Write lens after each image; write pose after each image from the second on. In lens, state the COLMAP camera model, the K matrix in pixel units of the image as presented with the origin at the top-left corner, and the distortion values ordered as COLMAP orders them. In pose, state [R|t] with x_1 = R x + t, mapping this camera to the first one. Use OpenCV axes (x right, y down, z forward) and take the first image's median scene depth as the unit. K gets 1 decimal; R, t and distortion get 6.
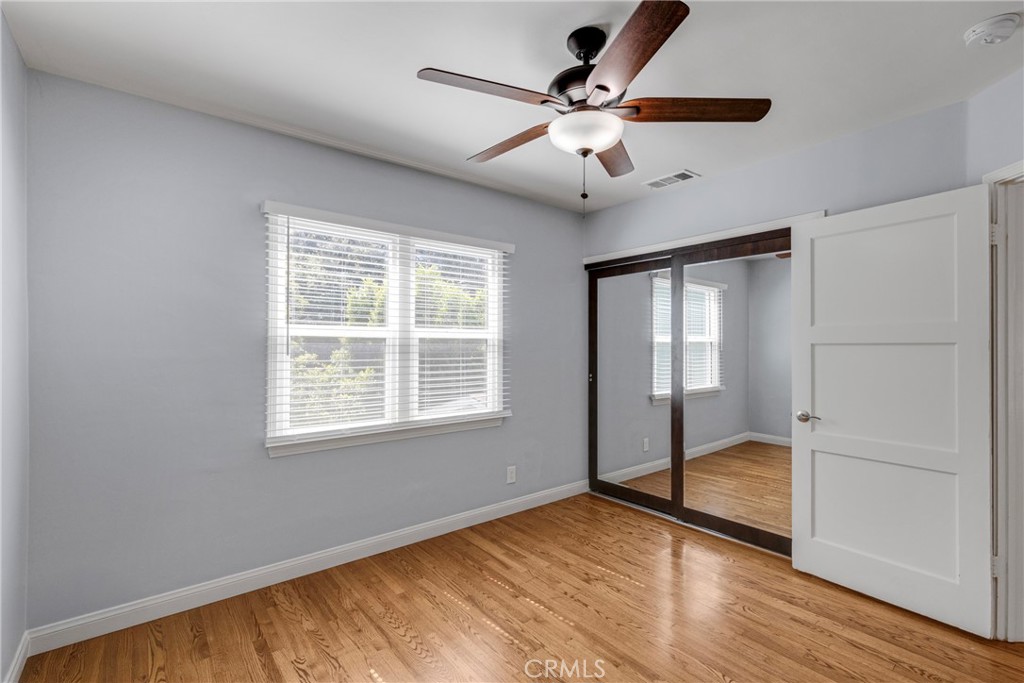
lens RADIAL K [[462.3, 0, 515.3], [0, 462.3, 341.7], [0, 0, 1]] dist [0.002262, 0.000040]
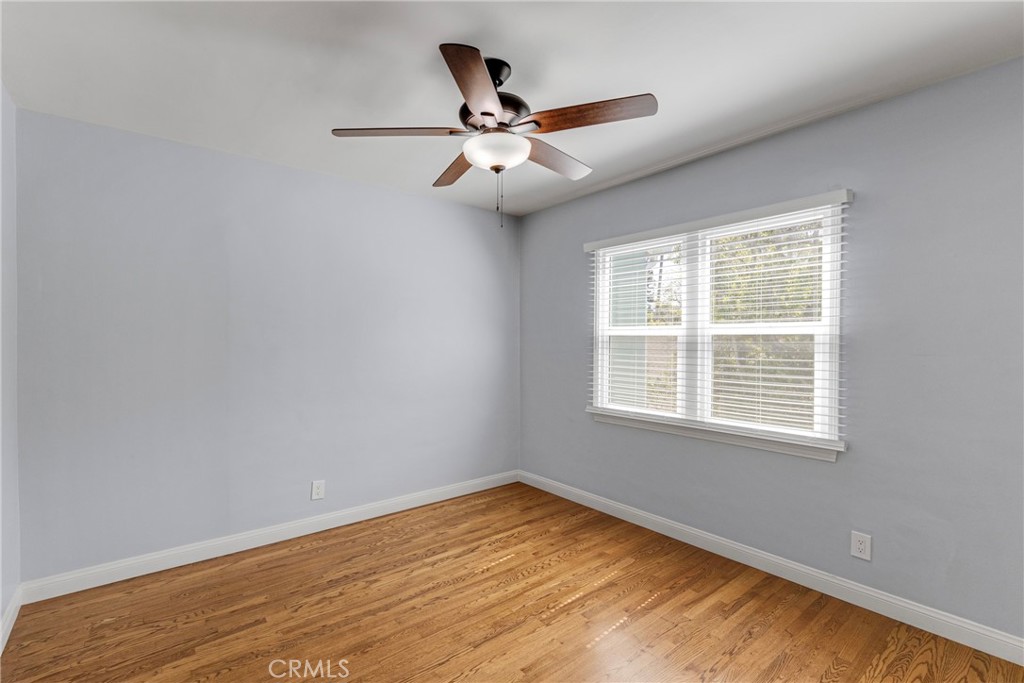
lens RADIAL K [[462.3, 0, 514.8], [0, 462.3, 343.6], [0, 0, 1]] dist [0.002262, 0.000040]
pose [[0.004891, 0.002562, -0.999985, 0.757118], [0.003782, 0.999990, 0.002580, 0.005438], [0.999981, -0.003795, 0.004881, 0.622595]]
